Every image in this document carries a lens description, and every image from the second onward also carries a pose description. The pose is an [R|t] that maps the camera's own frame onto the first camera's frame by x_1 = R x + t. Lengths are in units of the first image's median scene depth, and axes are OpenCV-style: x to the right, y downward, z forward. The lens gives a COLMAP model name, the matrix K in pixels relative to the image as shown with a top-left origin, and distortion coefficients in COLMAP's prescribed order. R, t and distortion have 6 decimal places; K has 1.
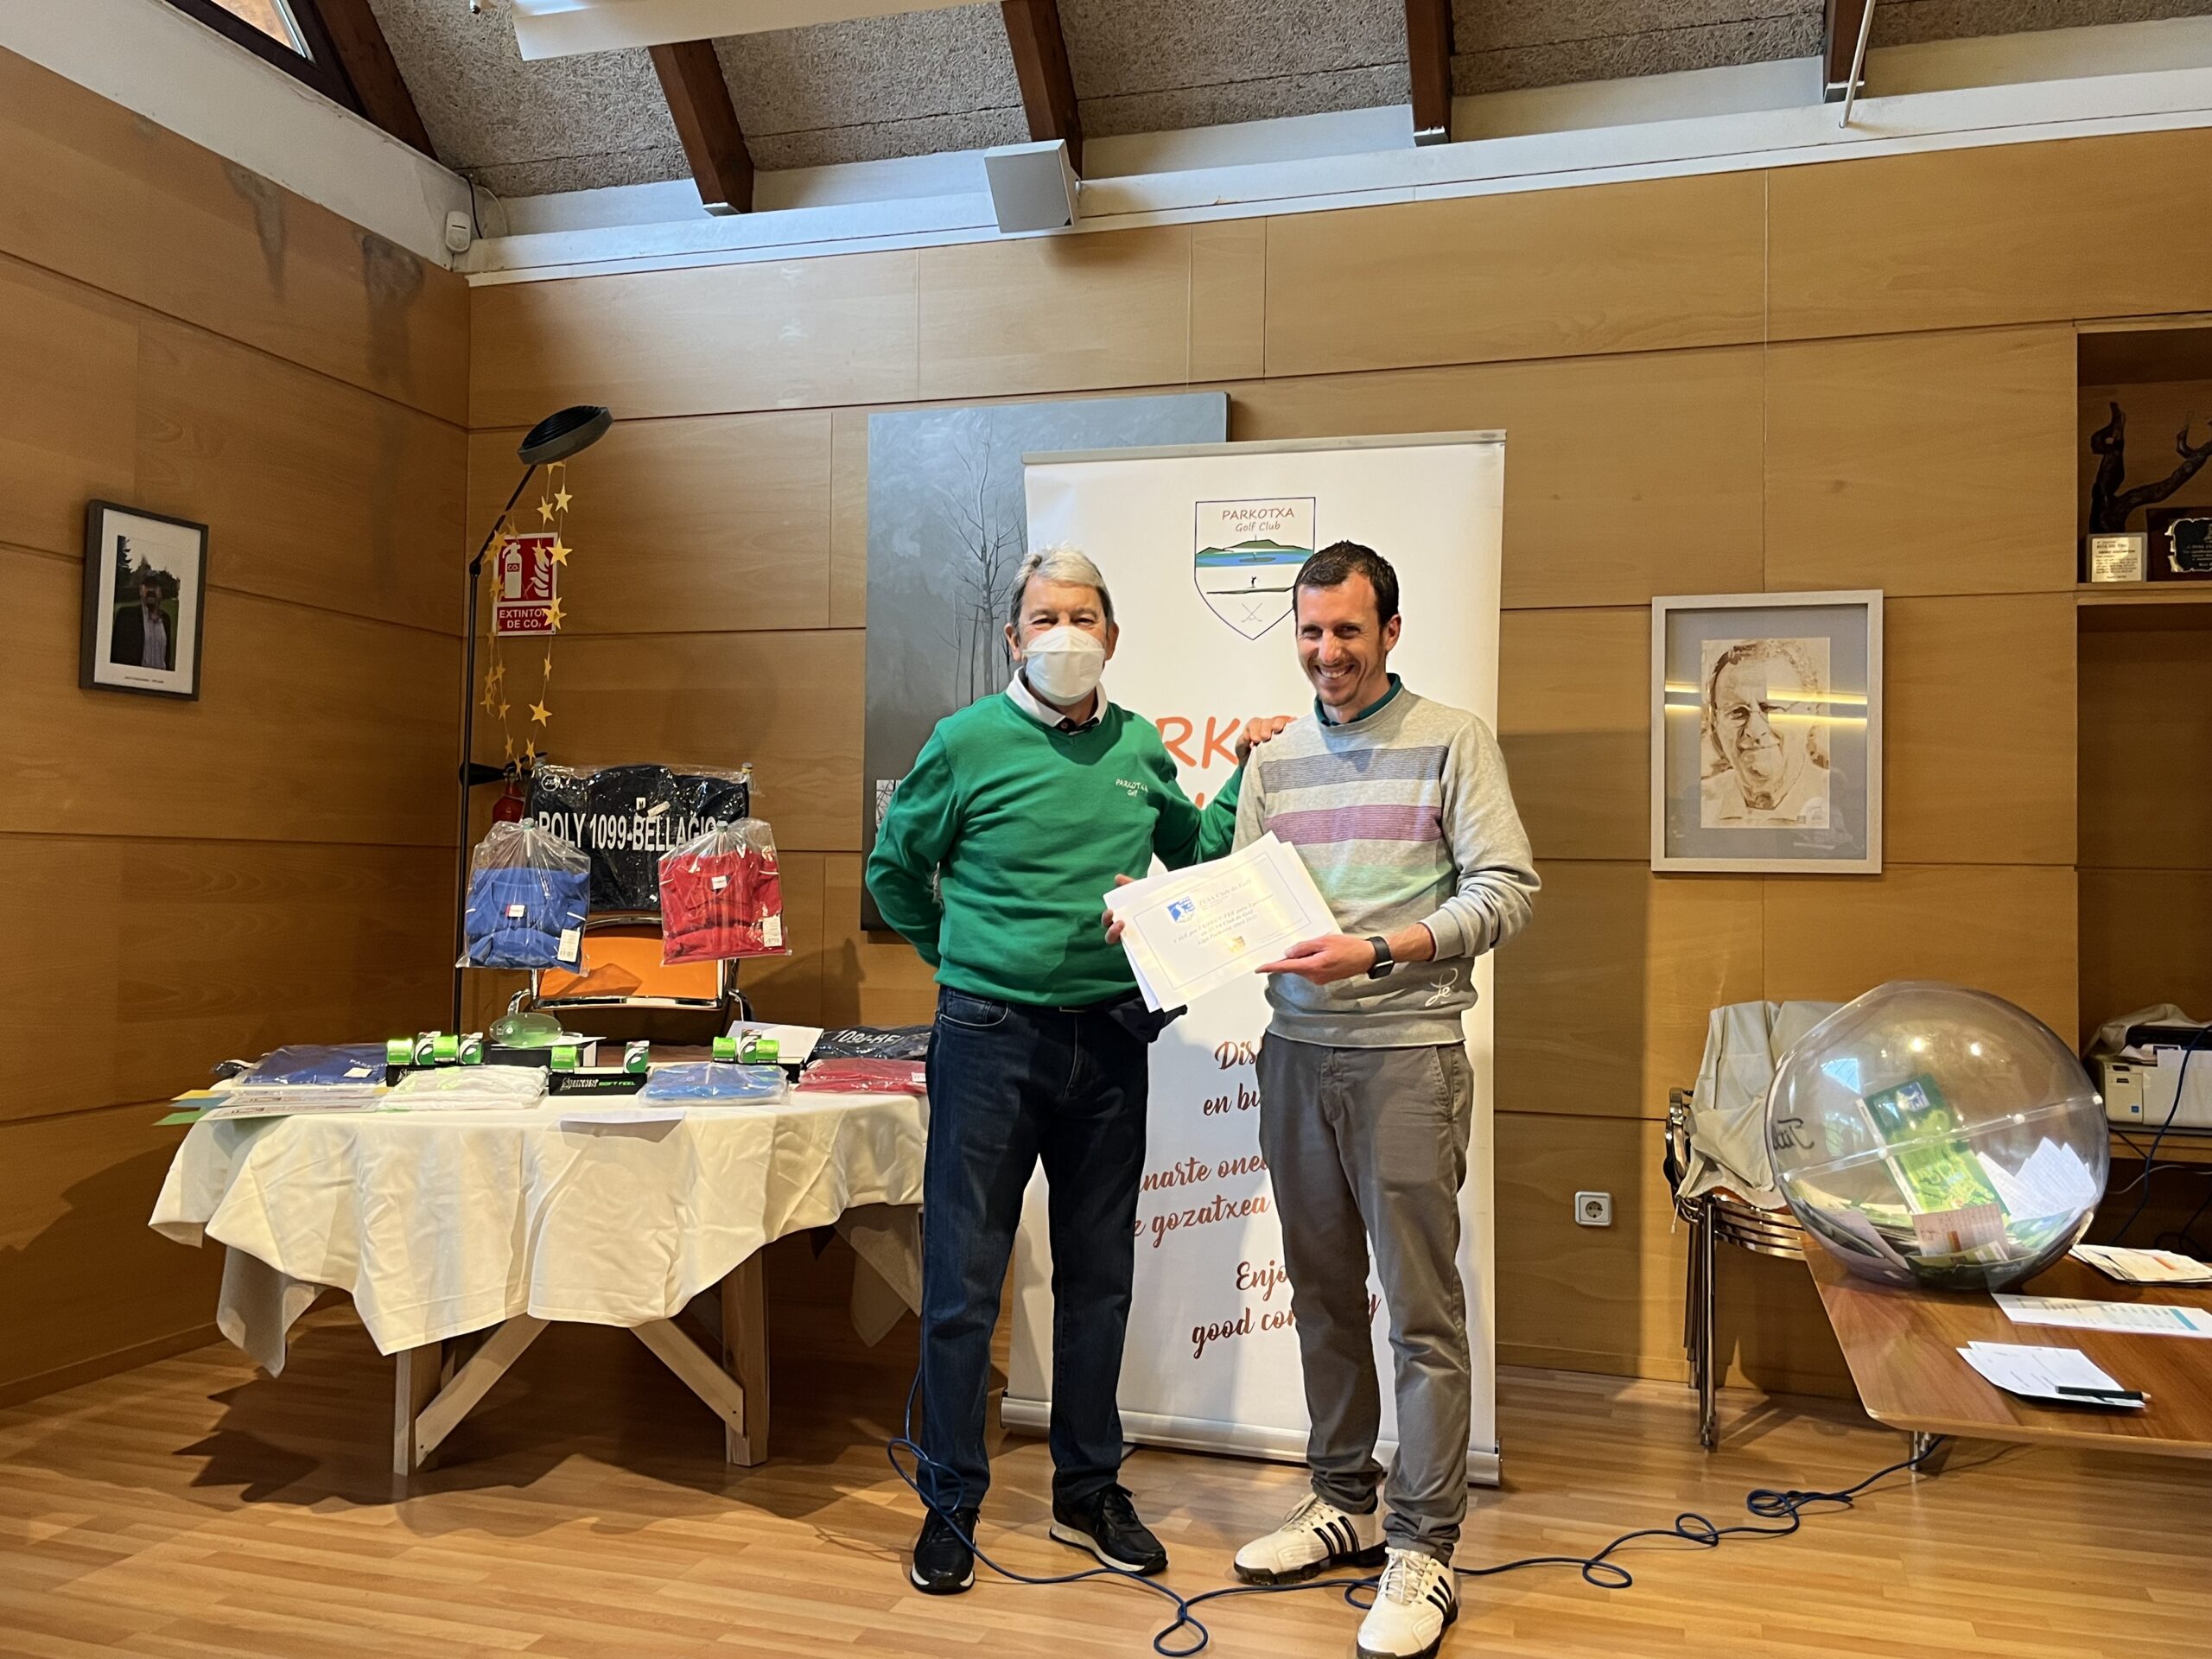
lens RADIAL K [[1864.8, 0, 1095.9], [0, 1864.8, 814.5], [0, 0, 1]] dist [0.062673, -0.072783]
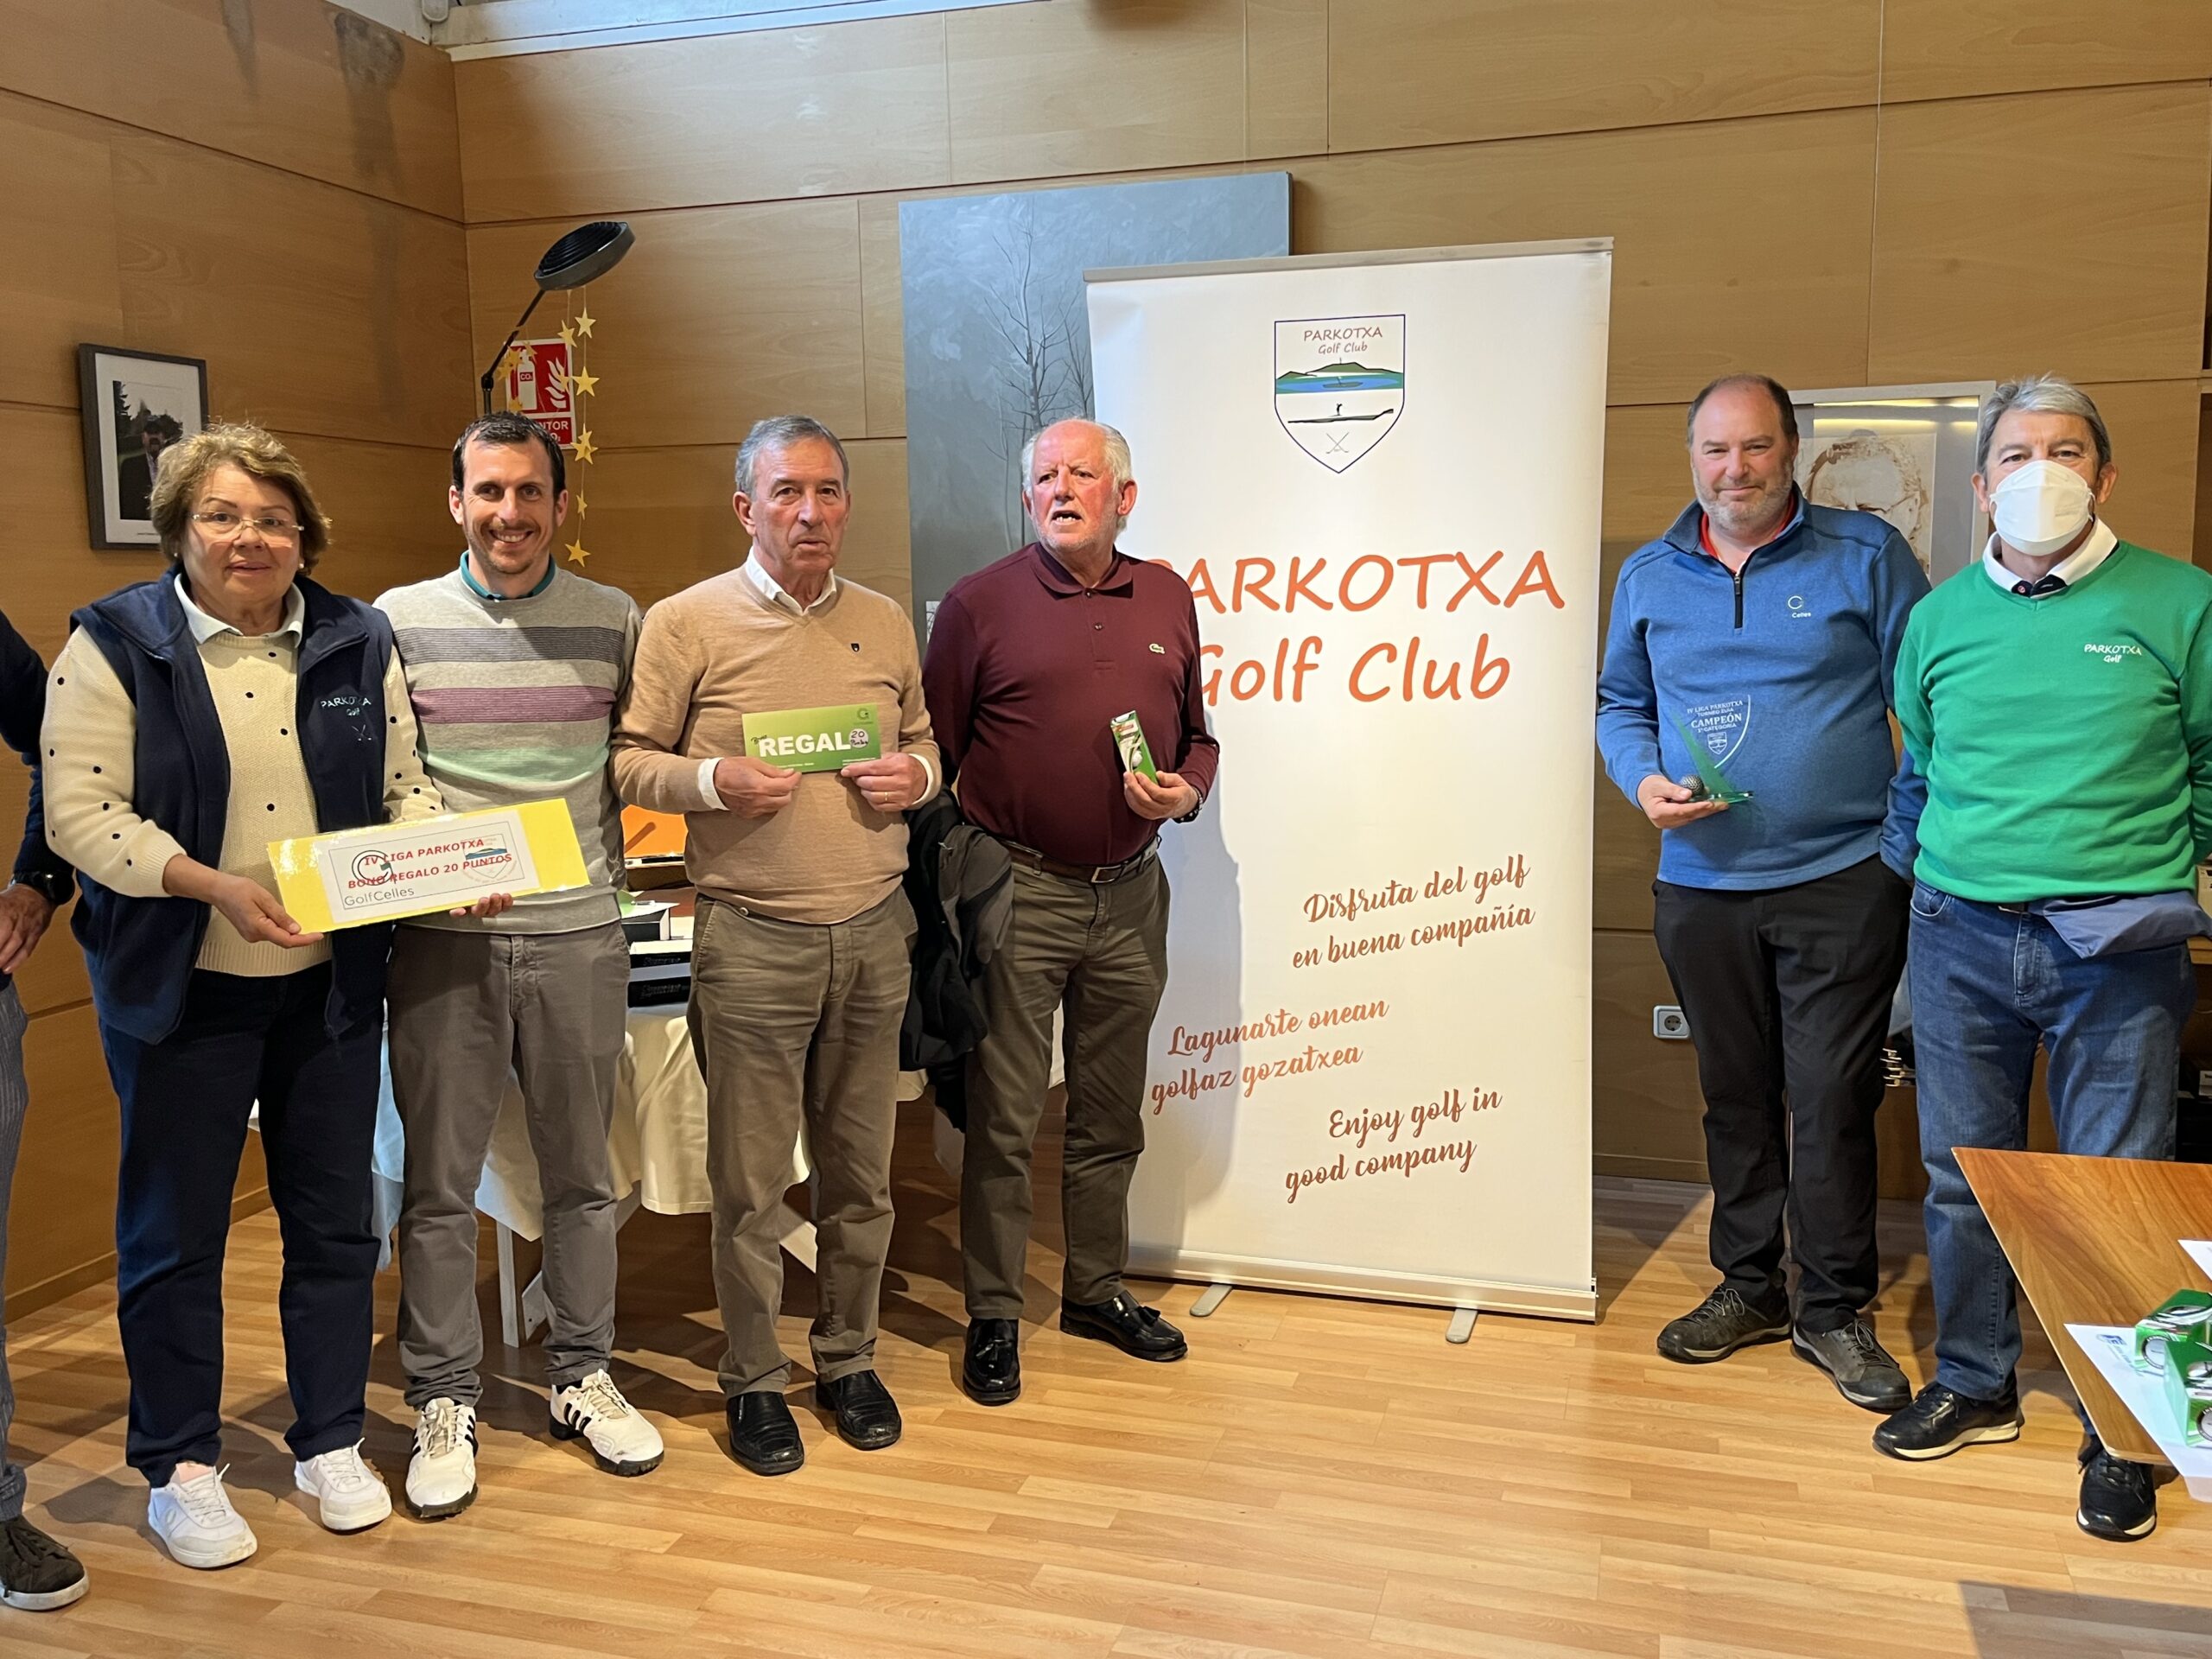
lens RADIAL K [[1864.8, 0, 1112.1], [0, 1864.8, 826.5], [0, 0, 1]] dist [0.062673, -0.072783]
pose [[0.999480, -0.031754, 0.005608, -0.035597], [0.030447, 0.986617, 0.160184, -0.063055], [-0.010620, -0.159930, 0.987071, 0.036802]]
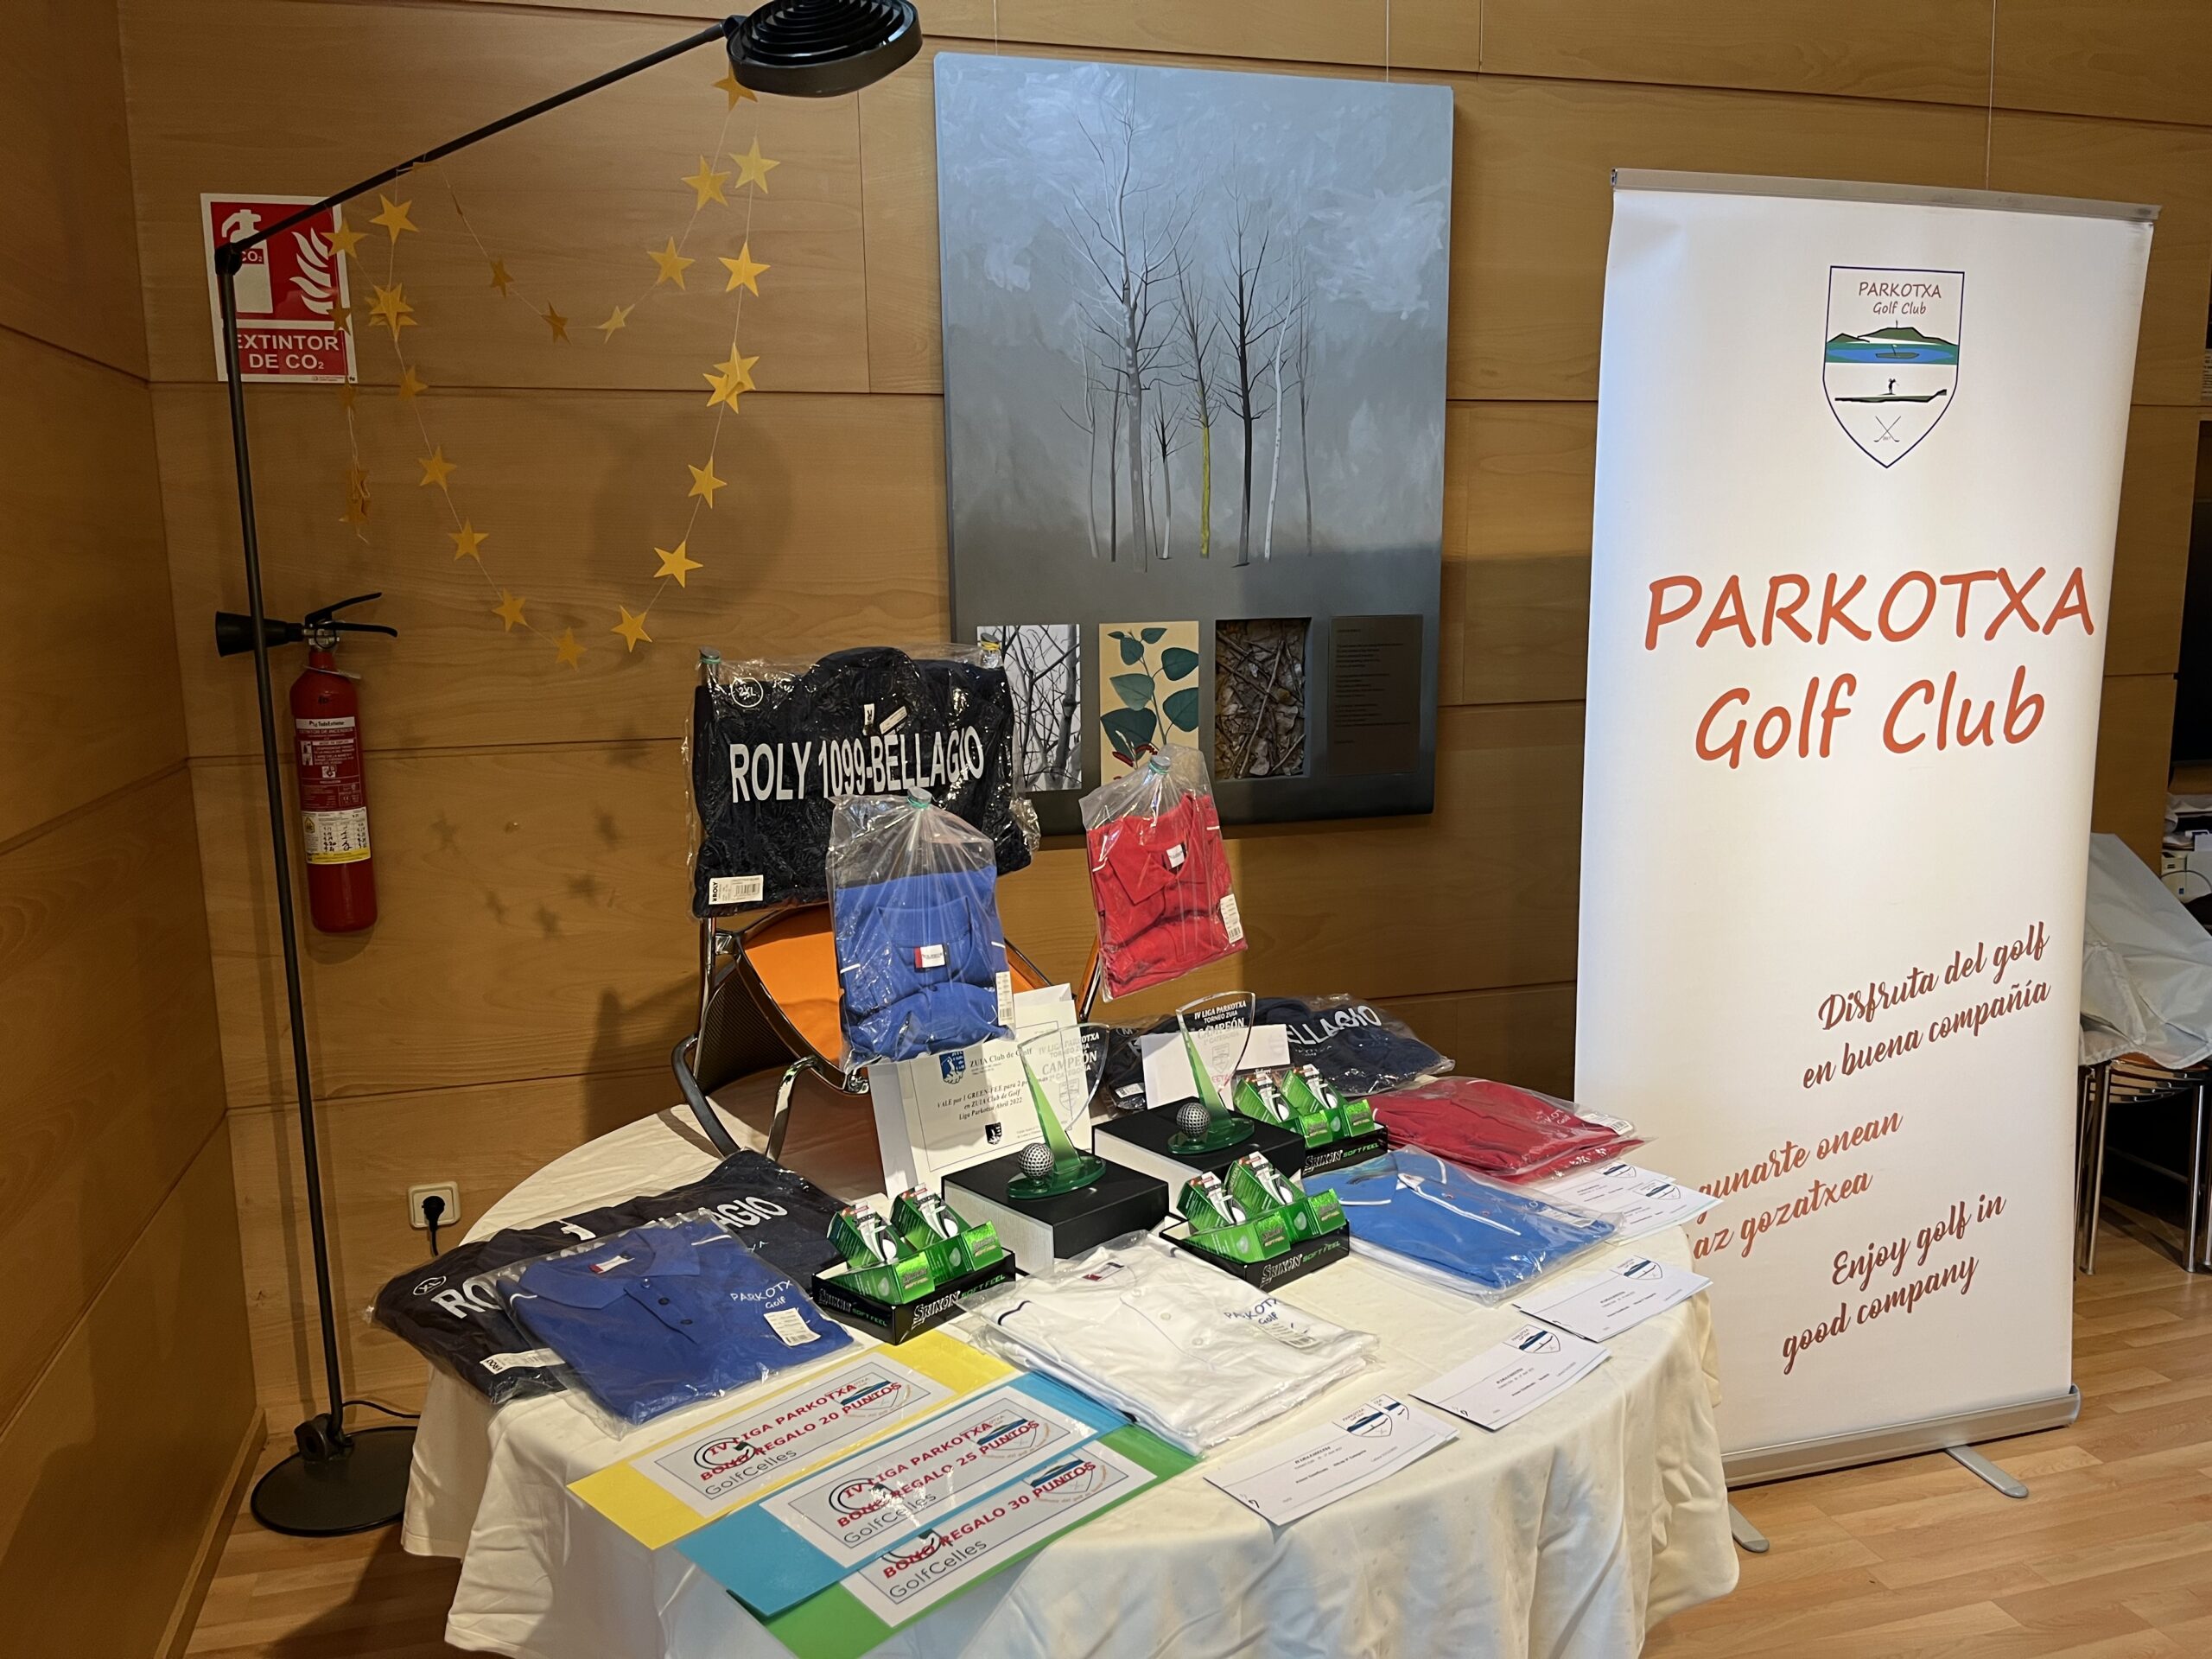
lens RADIAL K [[1667.5, 0, 1104.2], [0, 1667.5, 845.5], [0, 0, 1]] dist [0.051096, -0.057830]
pose [[0.835679, -0.119782, 0.535998, -0.481624], [0.008182, 0.978534, 0.205921, -0.075669], [-0.549158, -0.167698, 0.818720, 0.519761]]
